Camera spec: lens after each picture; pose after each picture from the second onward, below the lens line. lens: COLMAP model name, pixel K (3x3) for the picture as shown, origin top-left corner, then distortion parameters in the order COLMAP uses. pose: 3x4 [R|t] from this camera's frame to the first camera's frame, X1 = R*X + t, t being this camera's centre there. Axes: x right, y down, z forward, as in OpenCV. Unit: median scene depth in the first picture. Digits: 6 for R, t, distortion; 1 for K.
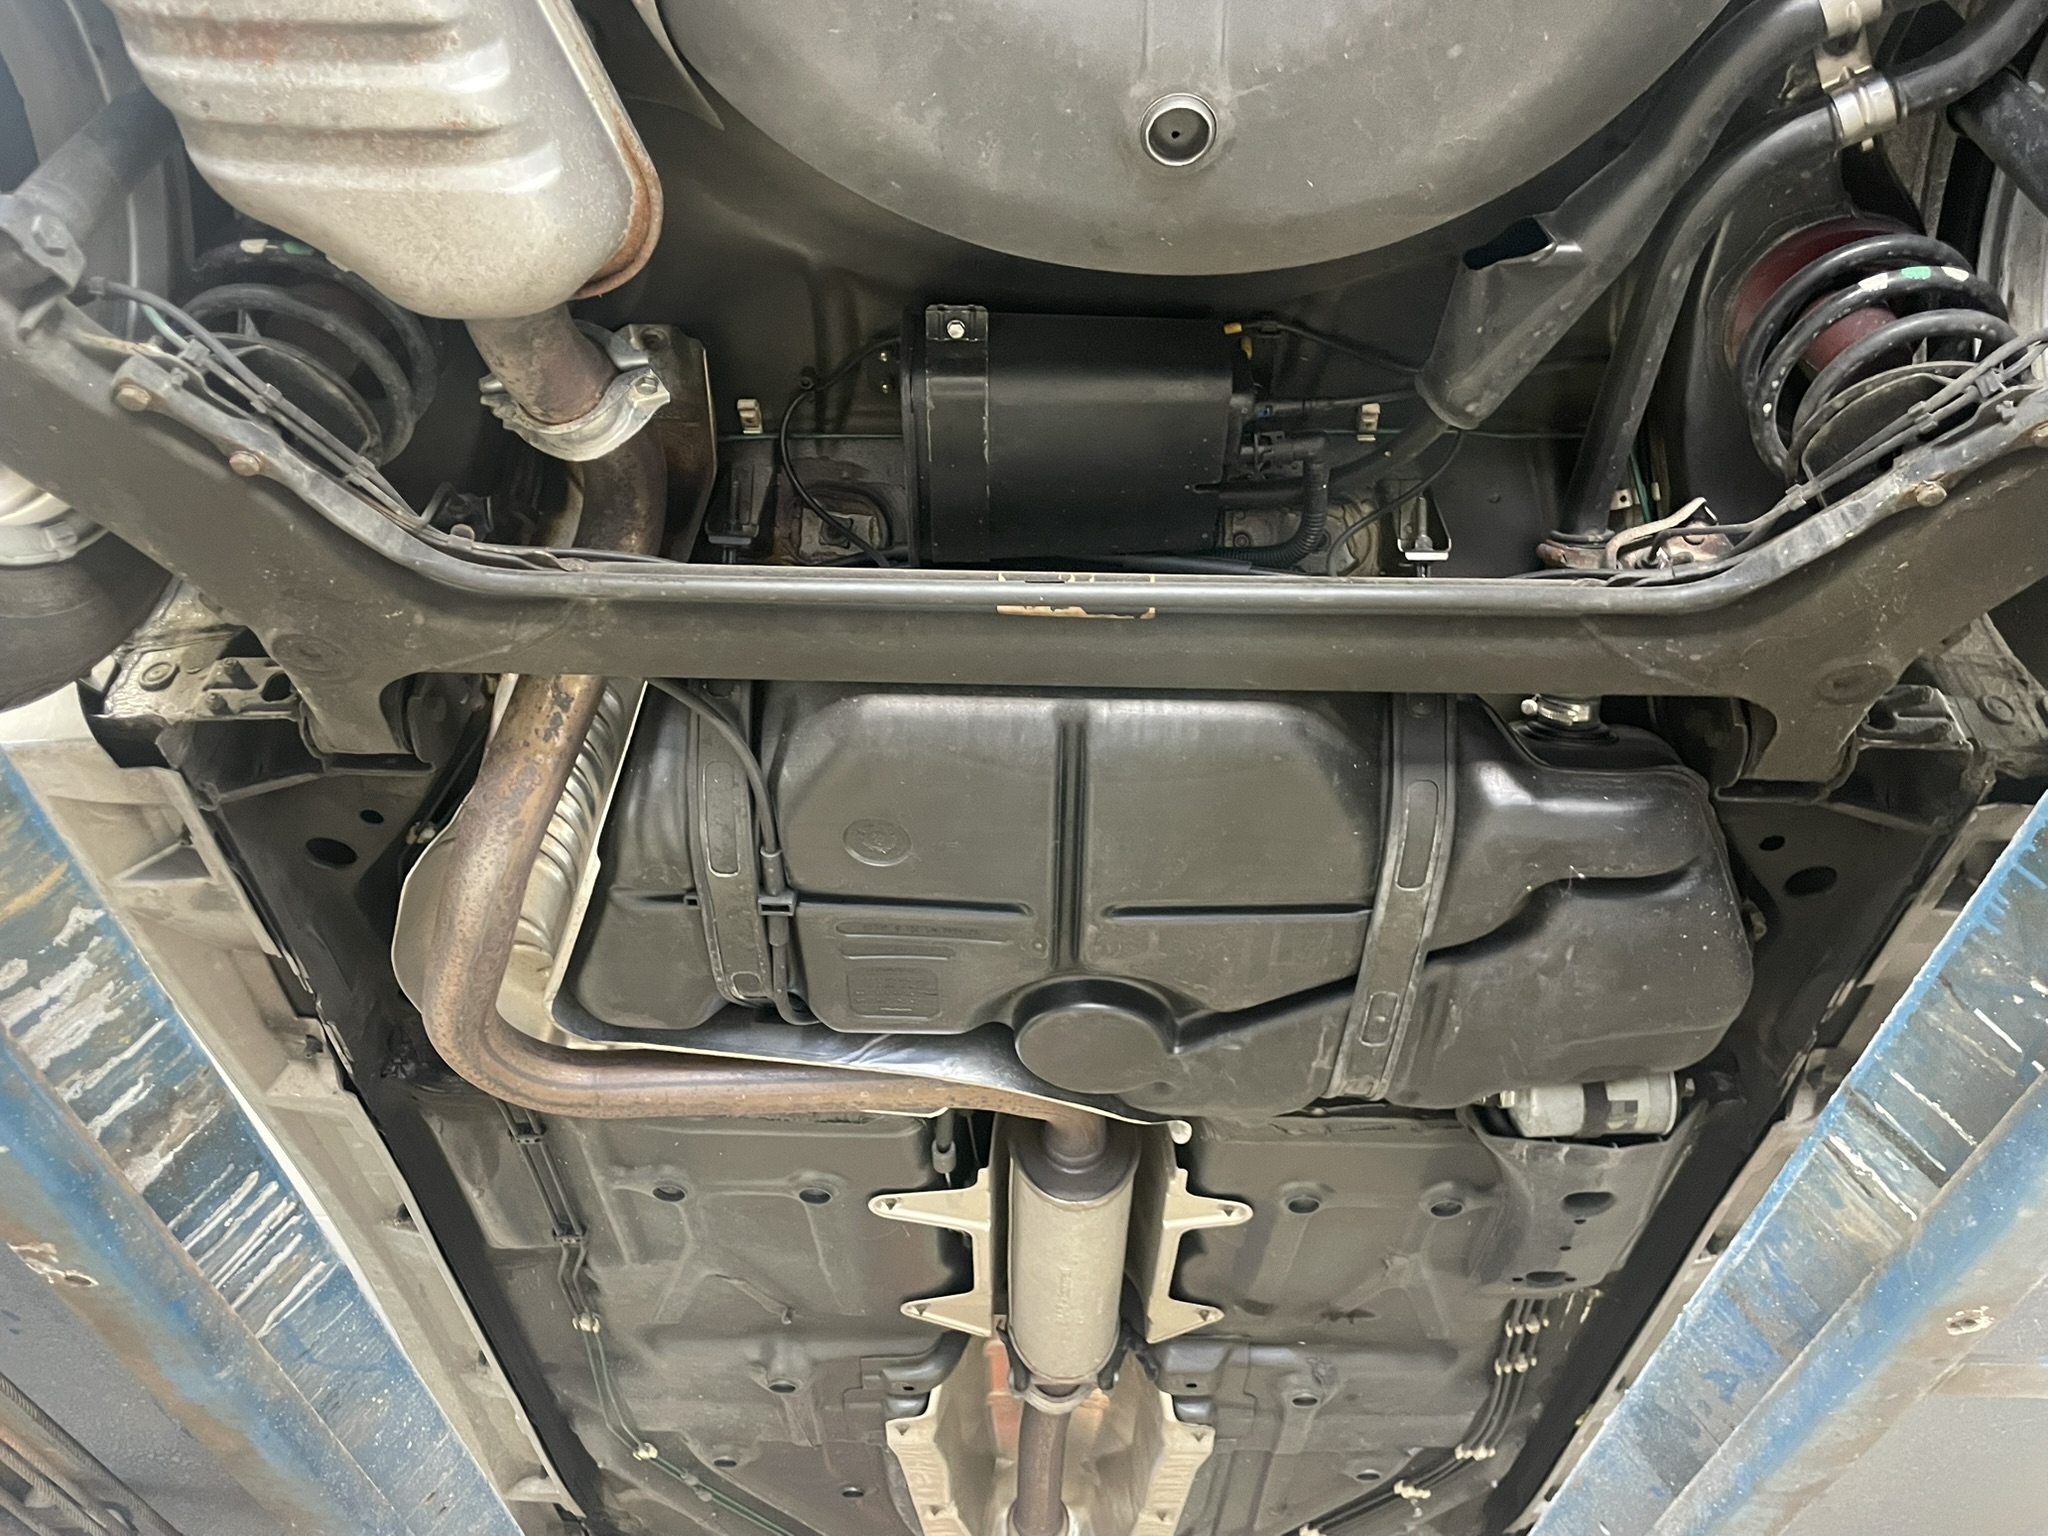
lens RADIAL K [[1594.1, 0, 1029.4], [0, 1594.1, 779.4], [0, 0, 1]] dist [0.076719, -0.096564]
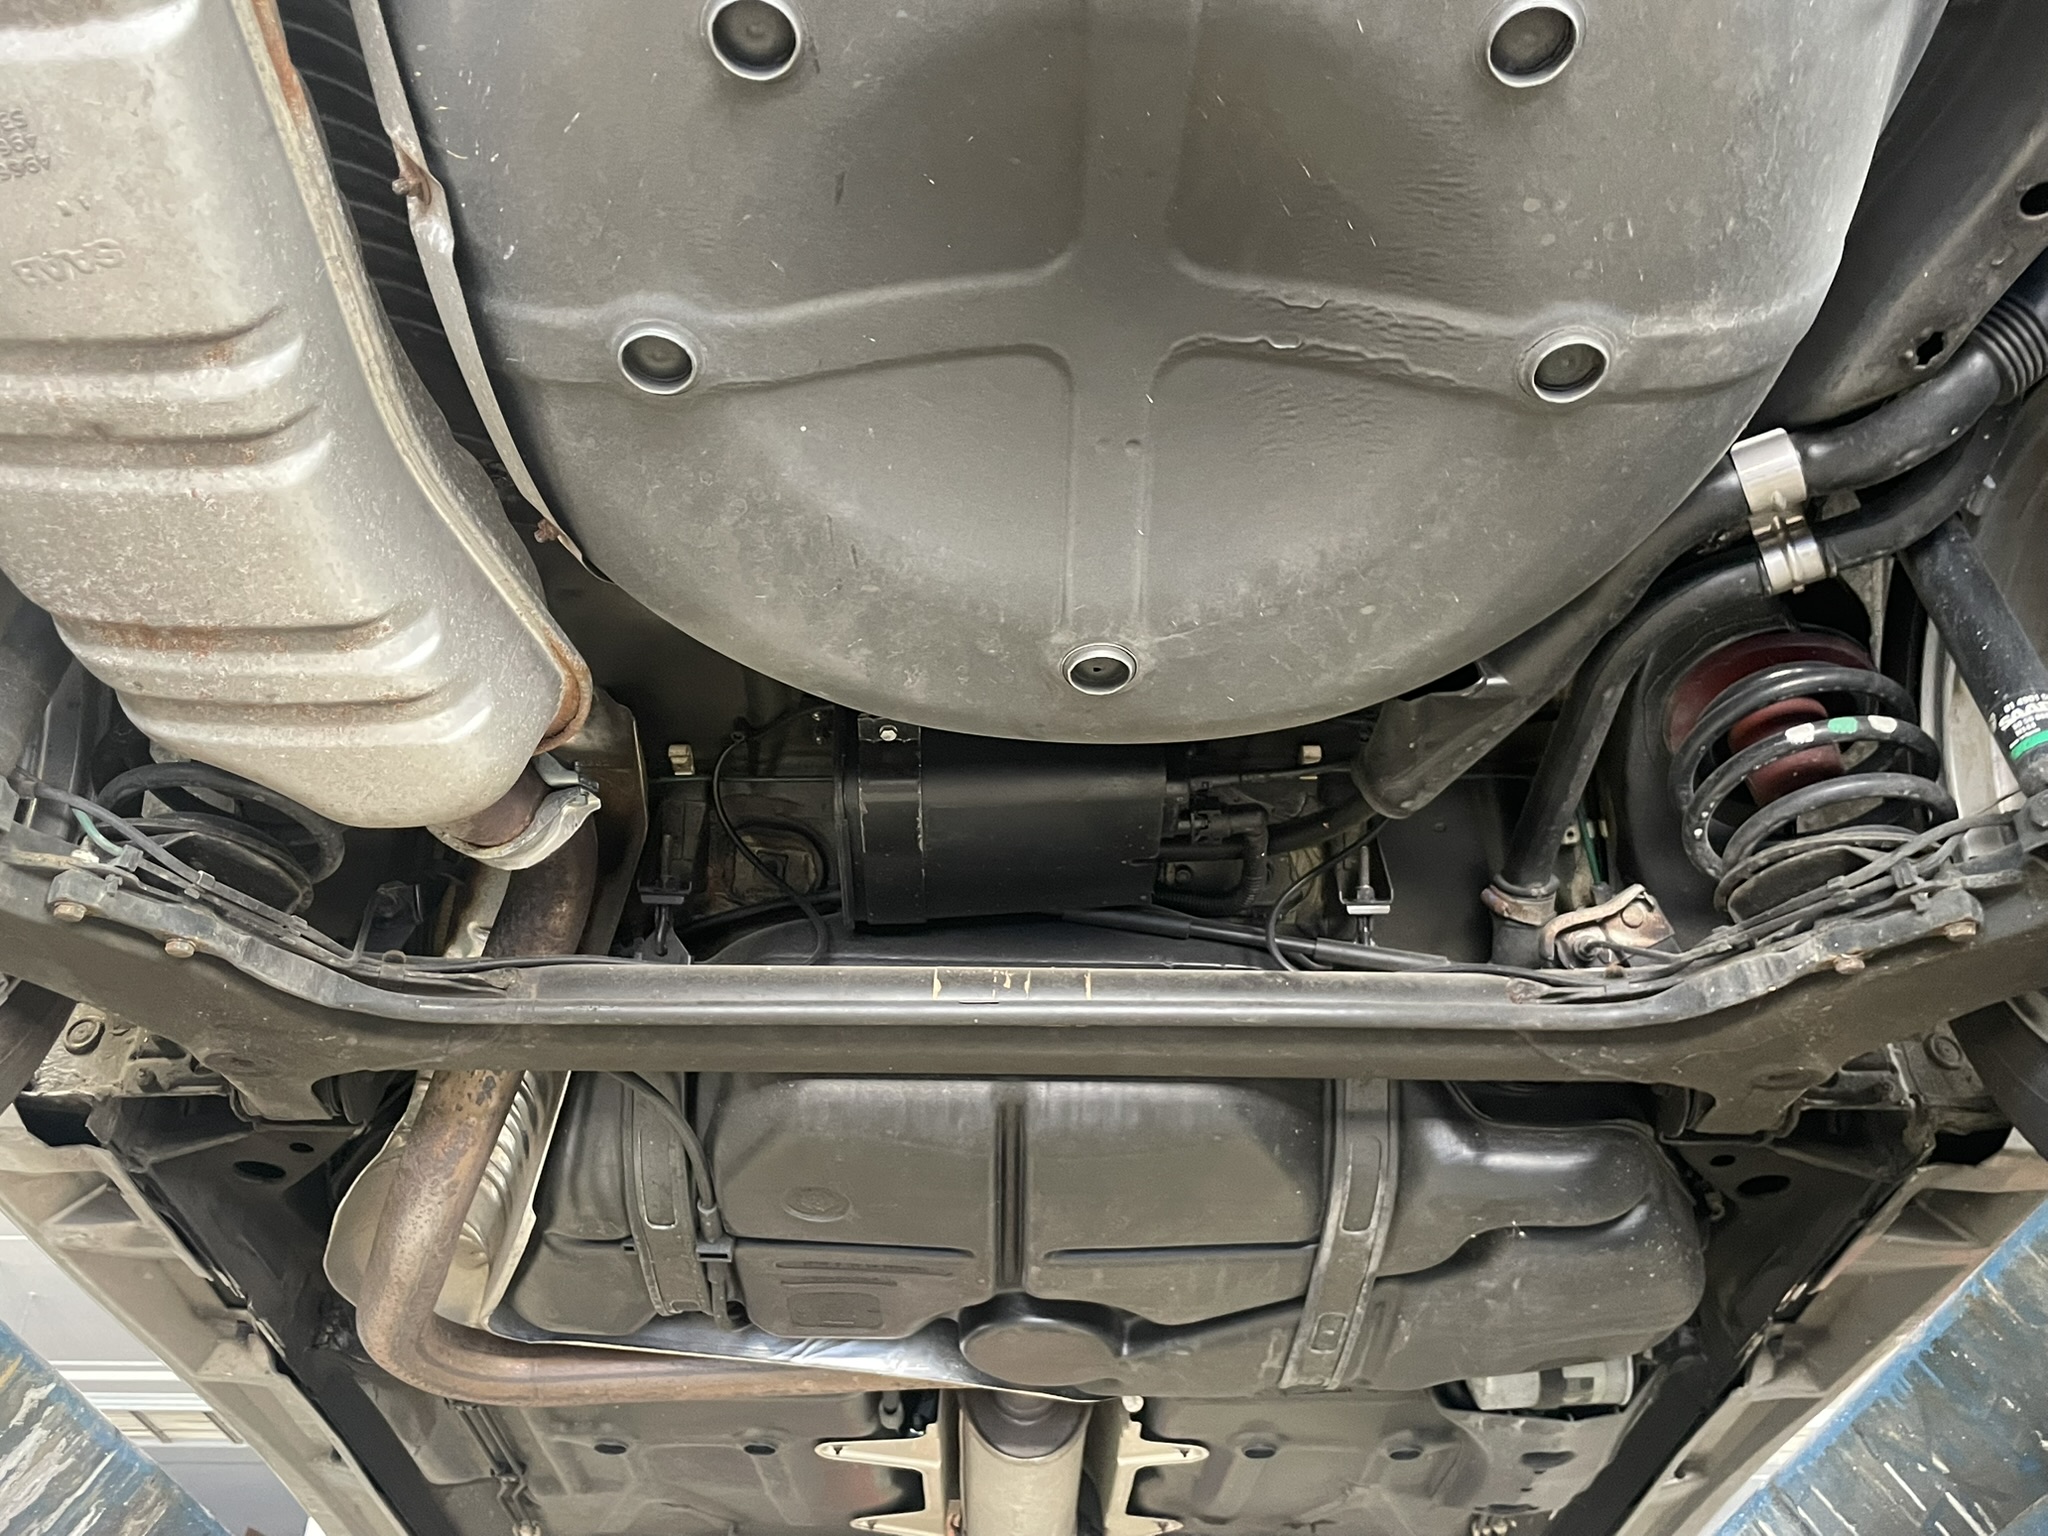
lens RADIAL K [[1780.8, 0, 1006.9], [0, 1780.8, 761.7], [0, 0, 1]] dist [0.082070, -0.112216]
pose [[0.999941, -0.009496, 0.005314, 0.016018], [0.009168, 0.998240, 0.058594, -0.242010], [-0.005861, -0.058542, 0.998268, -0.076159]]
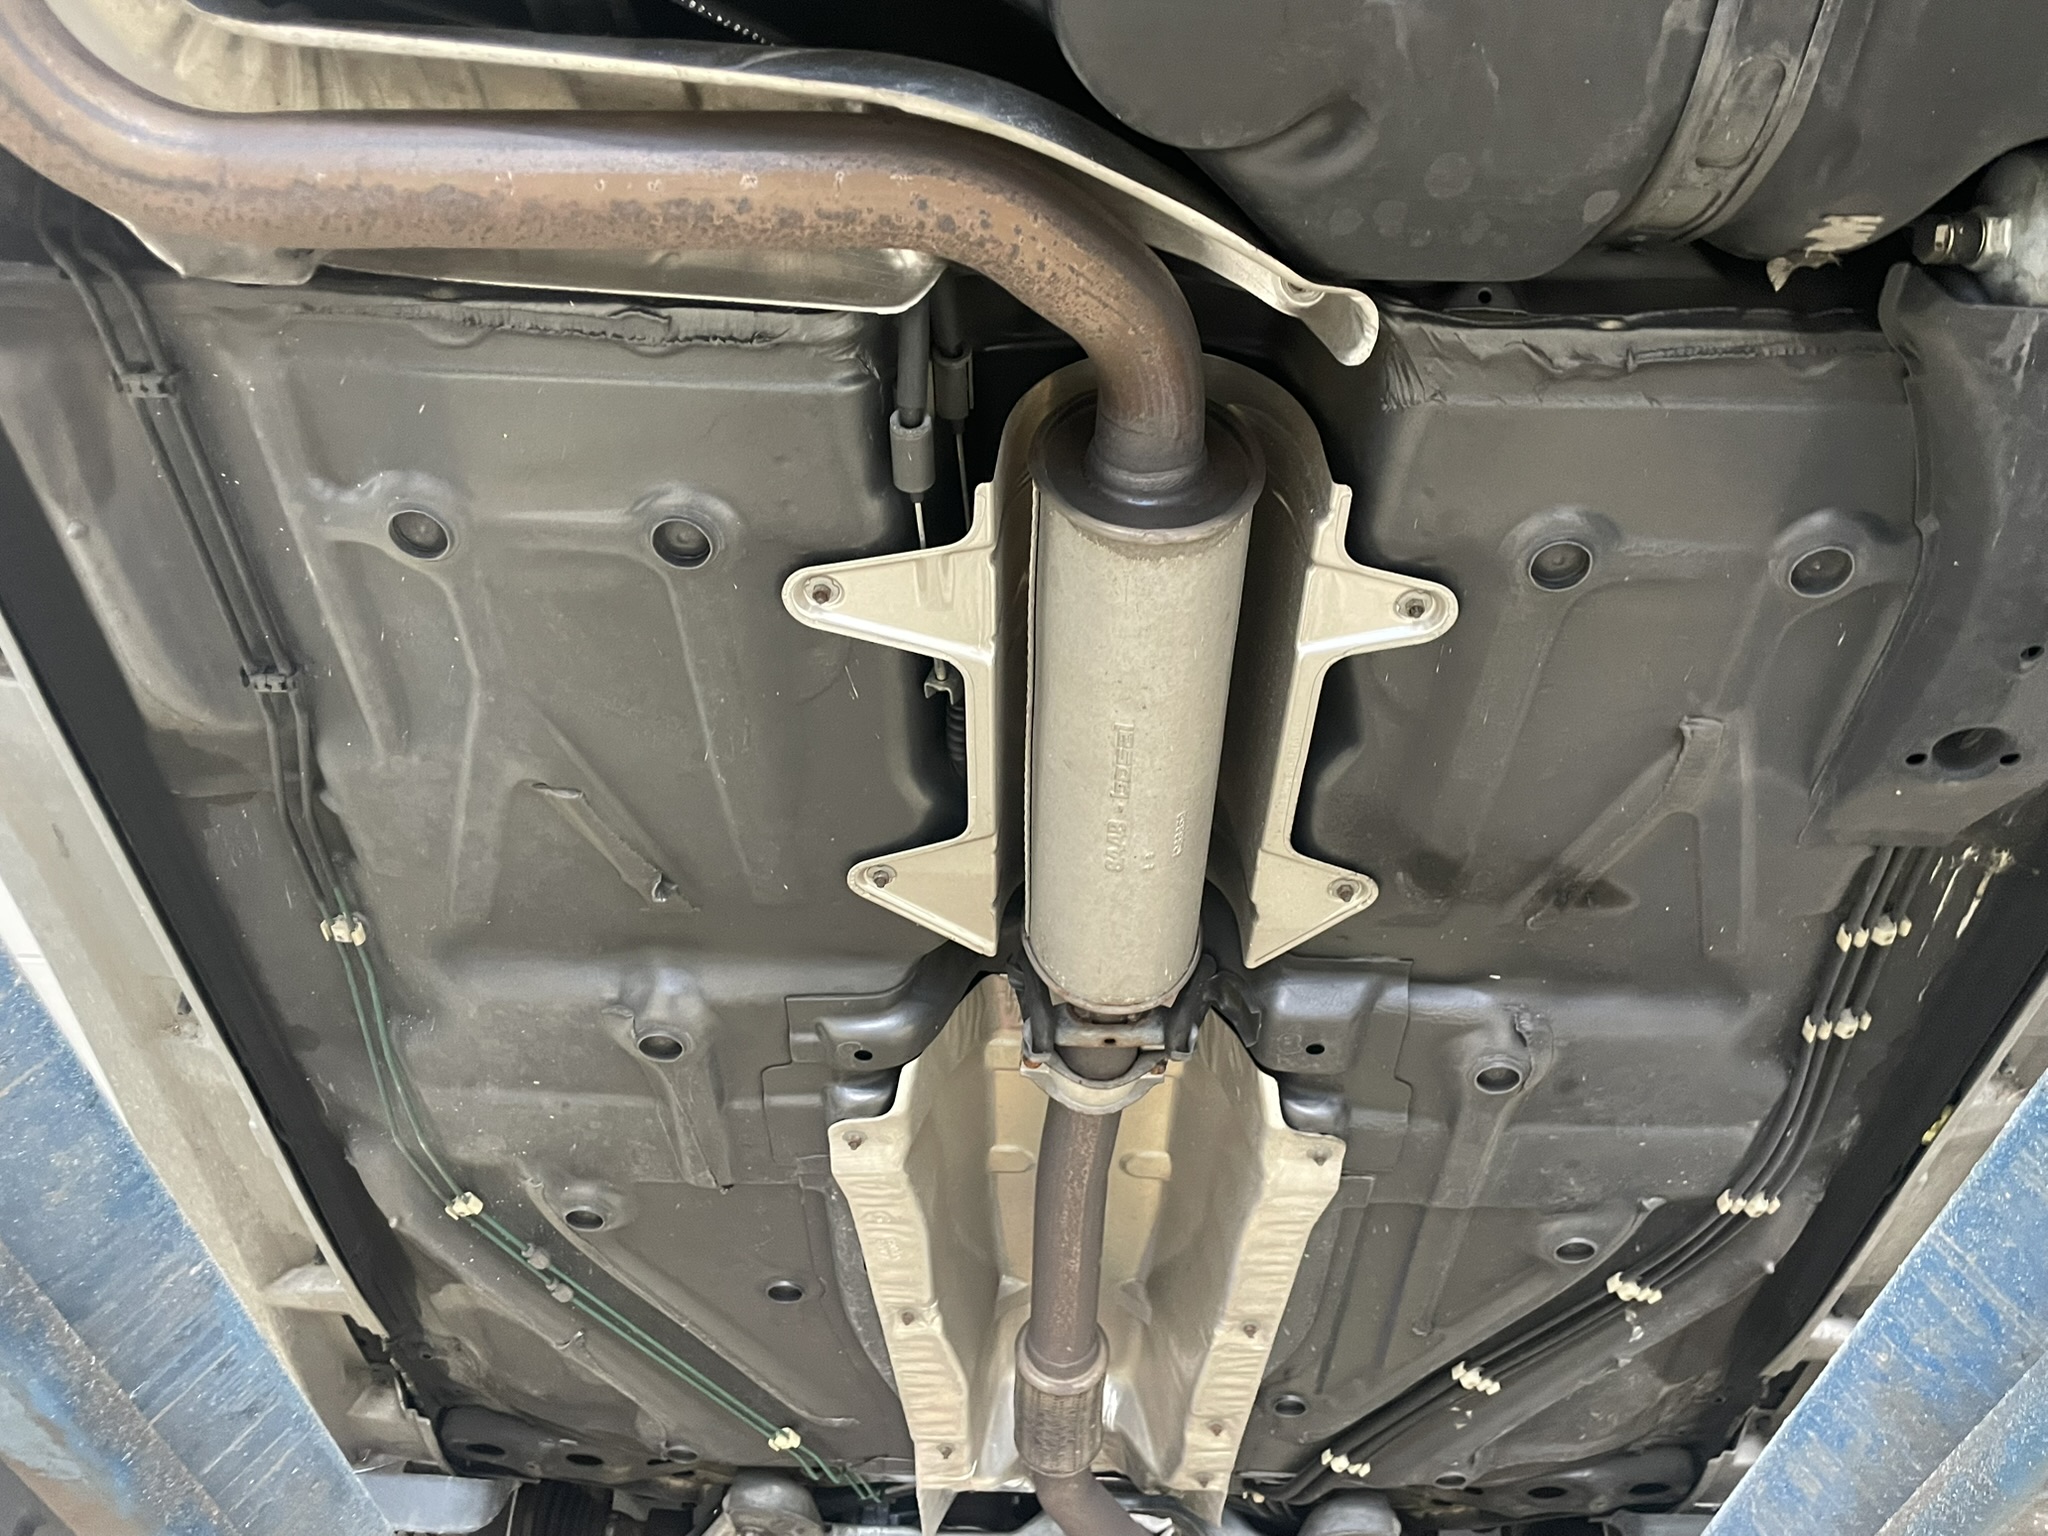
lens RADIAL K [[1594.1, 0, 1036.3], [0, 1594.1, 762.6], [0, 0, 1]] dist [0.076719, -0.096564]
pose [[0.999936, 0.010426, -0.004330, -0.007627], [-0.010692, 0.997697, -0.066979, 0.408059], [0.003621, 0.067021, 0.997745, 0.492950]]
